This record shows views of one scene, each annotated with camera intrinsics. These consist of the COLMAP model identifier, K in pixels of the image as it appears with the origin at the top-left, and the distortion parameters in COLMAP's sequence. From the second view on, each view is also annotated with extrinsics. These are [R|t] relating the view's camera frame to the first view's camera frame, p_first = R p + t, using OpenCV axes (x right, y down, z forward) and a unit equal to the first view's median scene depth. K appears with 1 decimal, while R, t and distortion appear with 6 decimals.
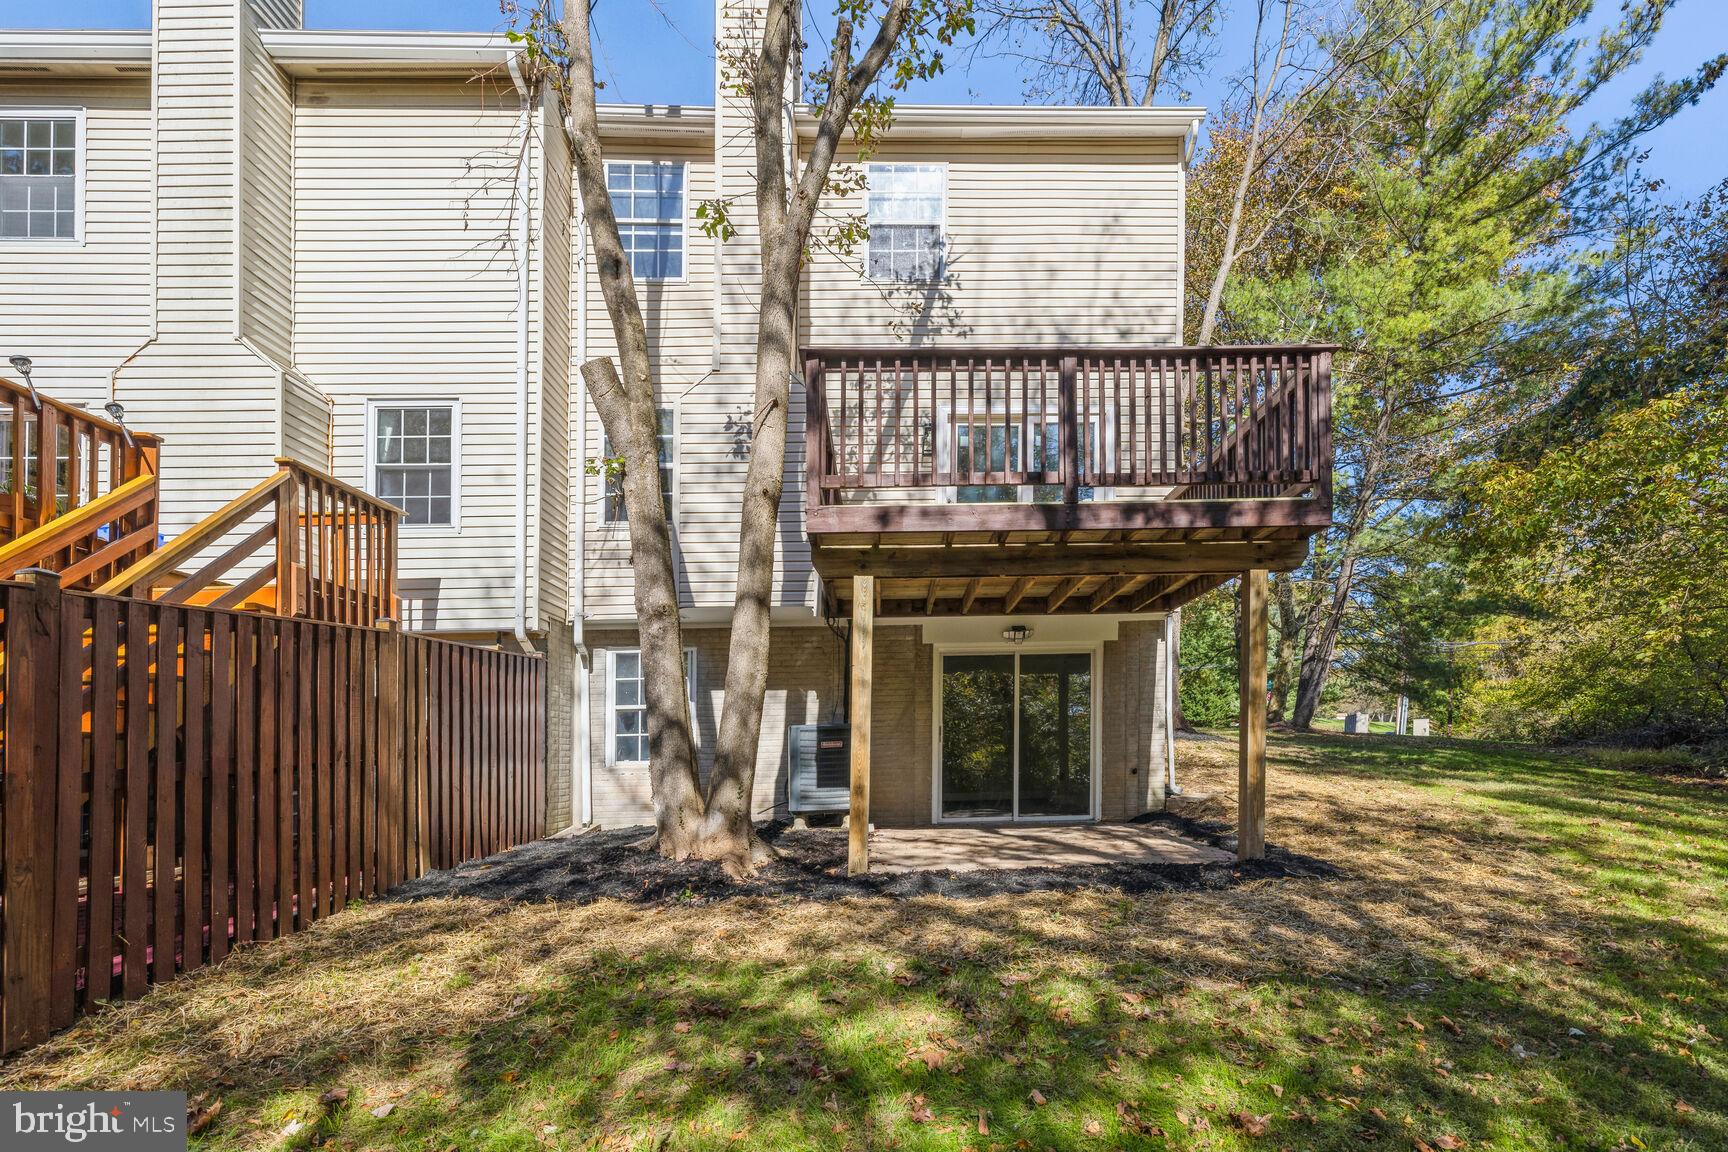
lens RADIAL K [[1207.0, 0, 864.0], [0, 1207.0, 576.0], [0, 0, 1]] dist [0.001700, -0.001899]
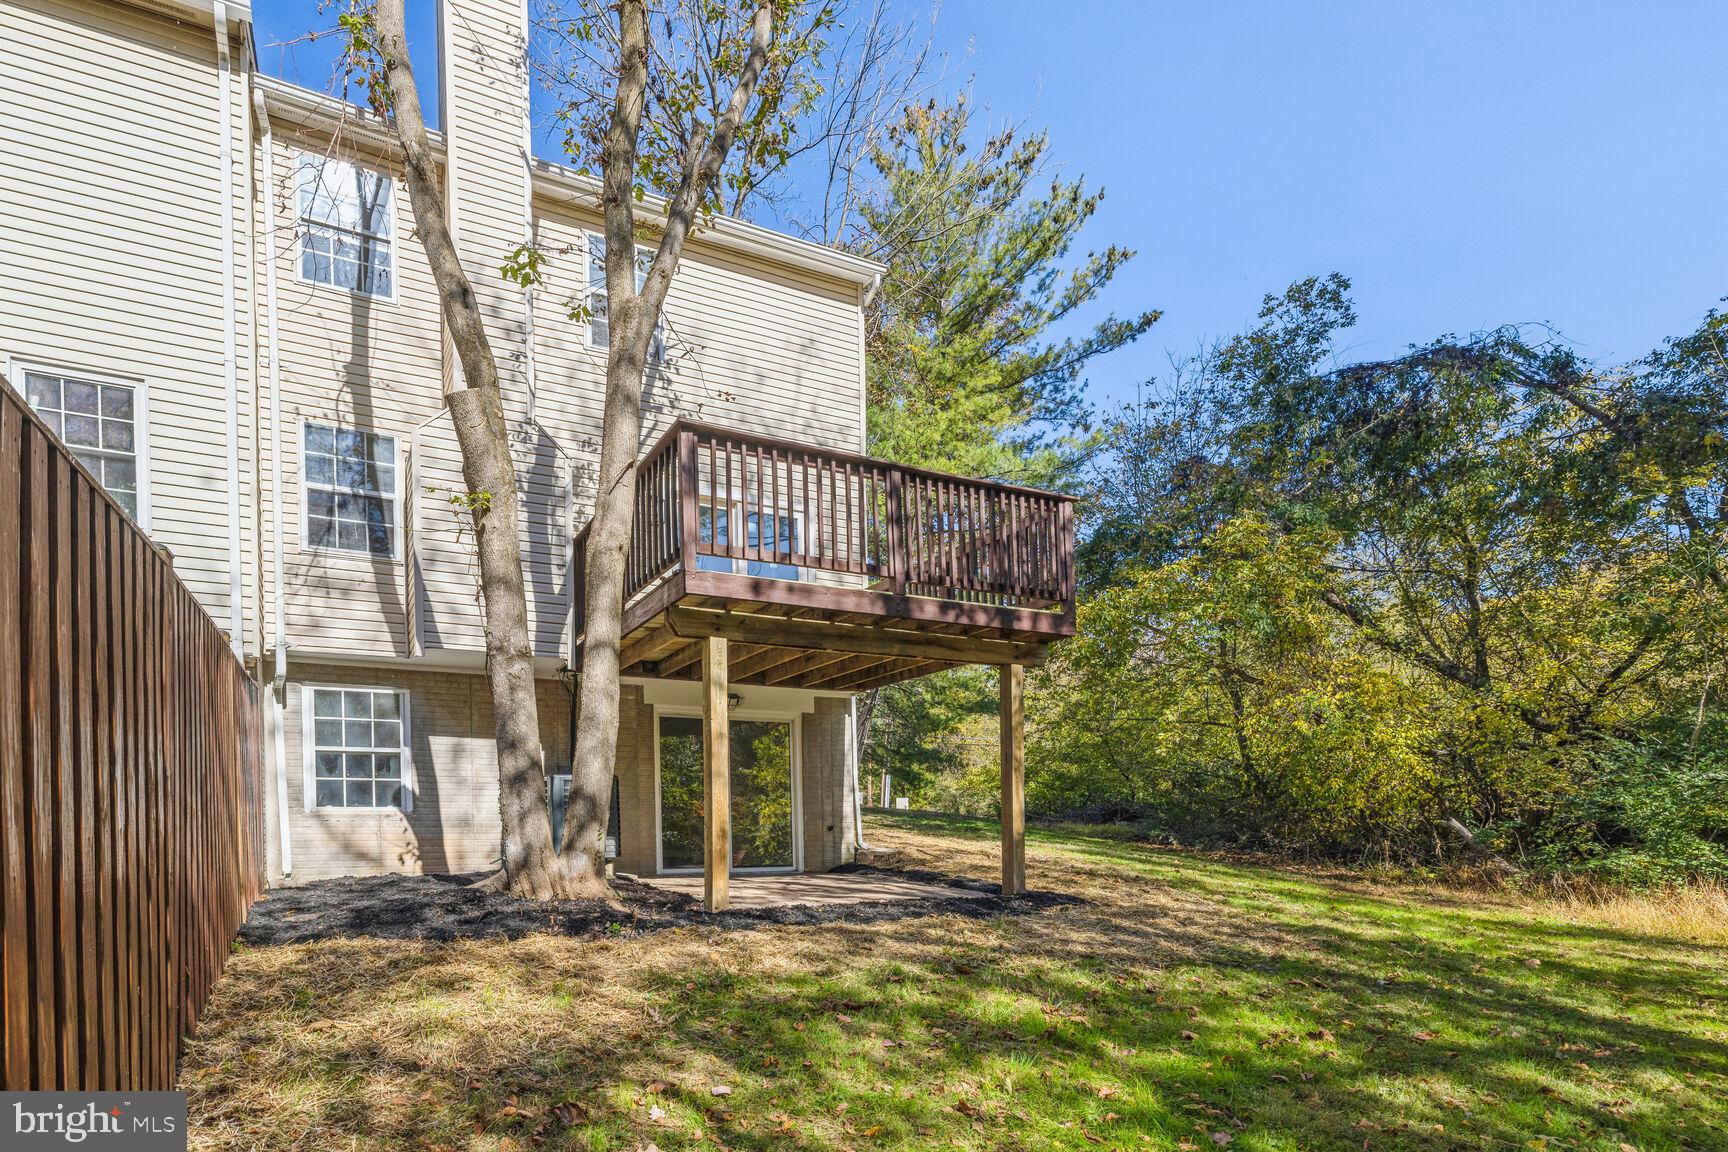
lens RADIAL K [[1213.2, 0, 862.1], [0, 1213.2, 611.0], [0, 0, 1]] dist [0.005547, -0.001856]
pose [[0.858321, 0.111550, 0.500841, -0.303618], [-0.093628, 0.993744, -0.060877, 0.021053], [-0.504499, 0.005359, 0.863396, -0.007229]]
